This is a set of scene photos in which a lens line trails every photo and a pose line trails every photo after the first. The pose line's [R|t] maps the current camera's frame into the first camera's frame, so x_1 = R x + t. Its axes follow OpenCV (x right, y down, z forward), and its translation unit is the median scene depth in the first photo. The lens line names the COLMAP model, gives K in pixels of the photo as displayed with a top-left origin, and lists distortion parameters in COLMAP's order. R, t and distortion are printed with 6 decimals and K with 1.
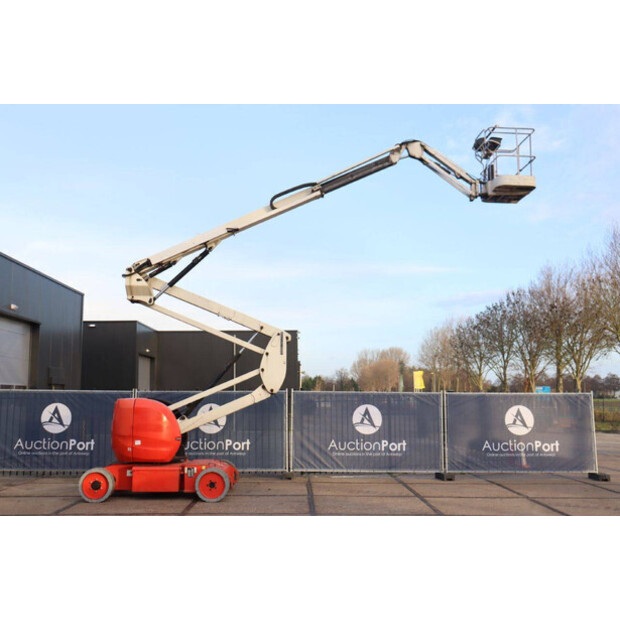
lens RADIAL K [[689.8, 0, 310.7], [0, 689.8, 310.1], [0, 0, 1]] dist [-0.024319, 0.000000]
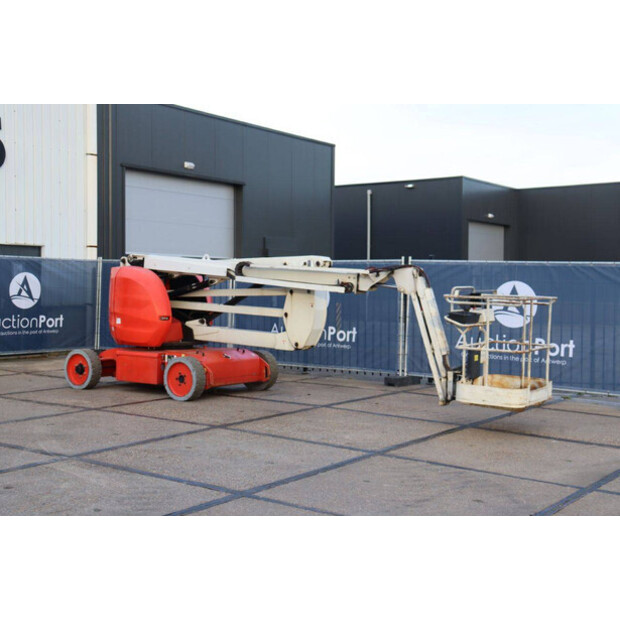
lens RADIAL K [[877.5, 0, 309.2], [0, 877.5, 311.8], [0, 0, 1]] dist [0.094680, 0.000000]
pose [[0.802987, 0.031667, -0.595155, 0.495294], [0.062484, 0.988611, 0.136906, 0.050767], [0.592712, -0.147121, 0.791863, 0.293188]]
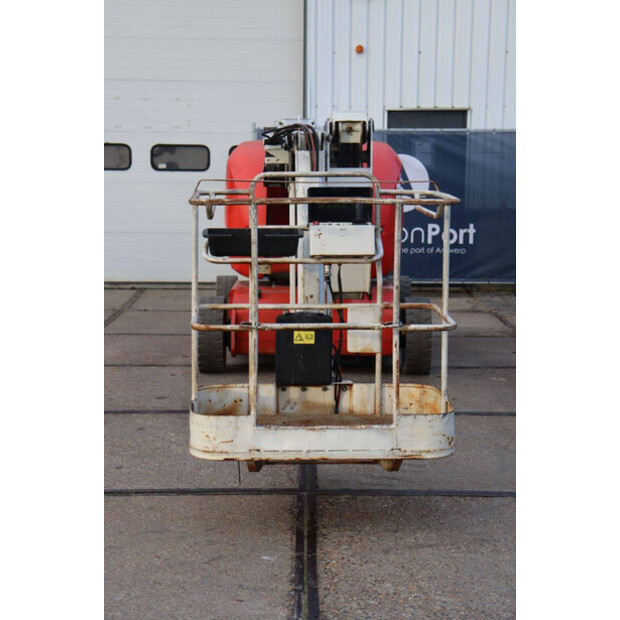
lens RADIAL K [[1386.1, 0, 311.1], [0, 1386.1, 311.5], [0, 0, 1]] dist [0.478429, 0.000000]
pose [[-0.025030, 0.108660, -0.993764, 0.675136], [0.122382, 0.986931, 0.104831, 0.139405], [0.992167, -0.118995, -0.038001, 1.001180]]
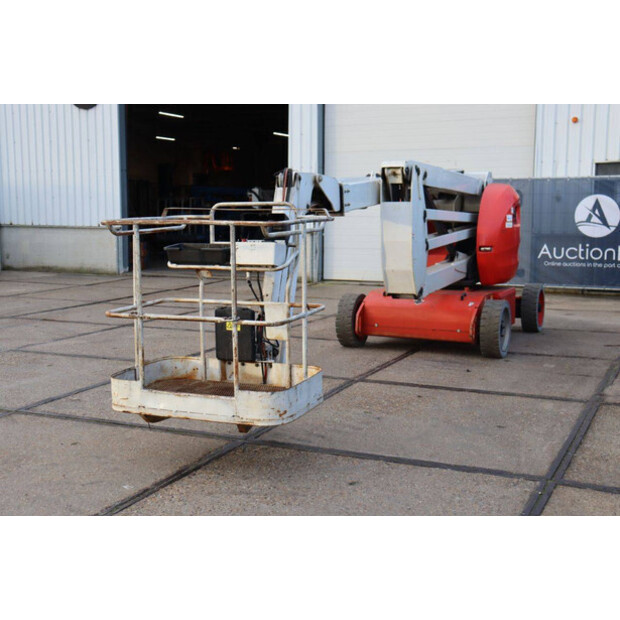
lens RADIAL K [[849.6, 0, 310.3], [0, 849.6, 309.8], [0, 0, 1]] dist [0.120287, 0.000000]
pose [[-0.453145, 0.109472, -0.884690, 0.517321], [0.114682, 0.991343, 0.063928, 0.172800], [0.884029, -0.072489, -0.461776, 1.211668]]
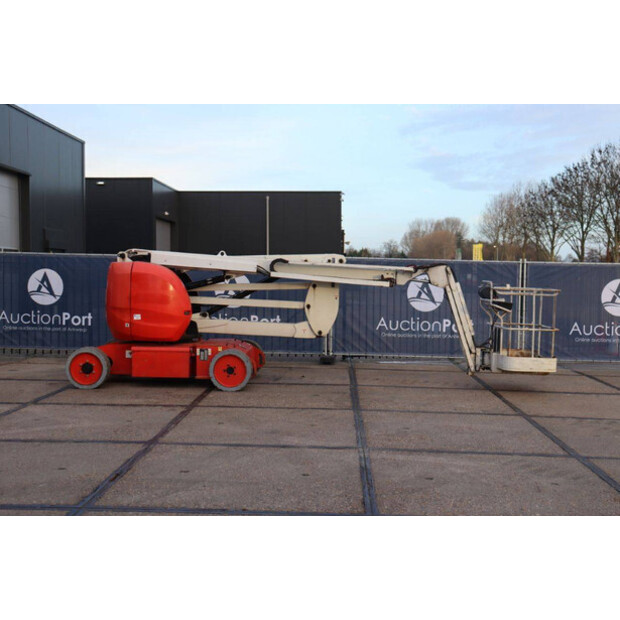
lens RADIAL K [[766.6, 0, 310.9], [0, 766.6, 306.0], [0, 0, 1]] dist [0.026101, 0.000000]
pose [[0.998251, 0.015185, -0.057133, -0.000391], [-0.005336, 0.985648, 0.168729, 0.027176], [0.058875, -0.168129, 0.984005, 0.130032]]
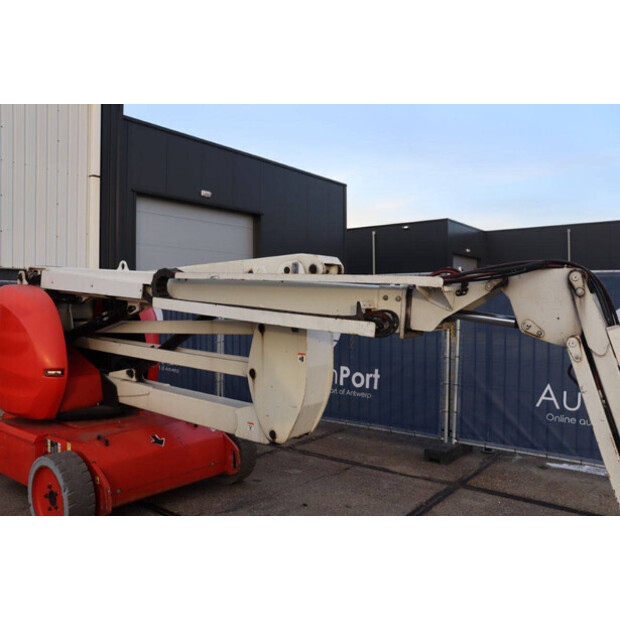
lens RADIAL K [[527.5, 0, 309.2], [0, 527.5, 309.5], [0, 0, 1]] dist [-0.143862, 0.134286]
pose [[0.776637, 0.011083, -0.629851, 0.138180], [0.076930, 0.990693, 0.112291, 0.113812], [0.625233, -0.135663, 0.768556, 0.799379]]
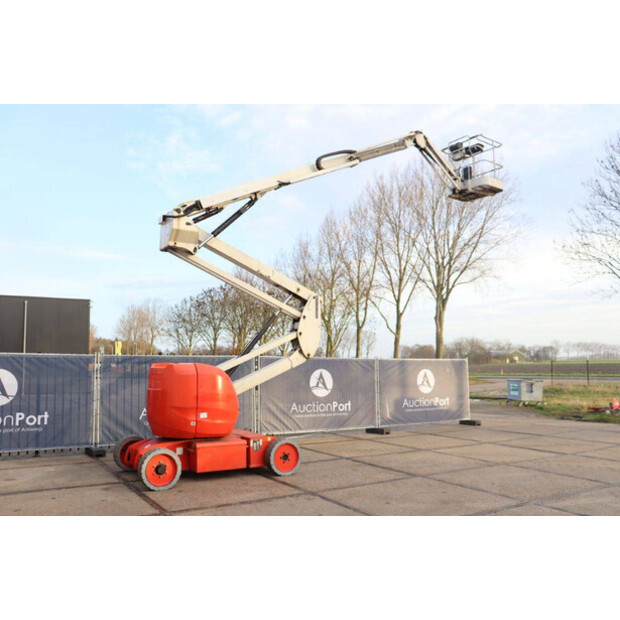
lens RADIAL K [[552.3, 0, 313.7], [0, 552.3, 313.1], [0, 0, 1]] dist [-0.105471, 0.030626]
pose [[0.857104, 0.044995, 0.513175, -0.446820], [-0.062285, 0.997921, 0.016531, 0.043910], [-0.511365, -0.046132, 0.858125, 0.329514]]
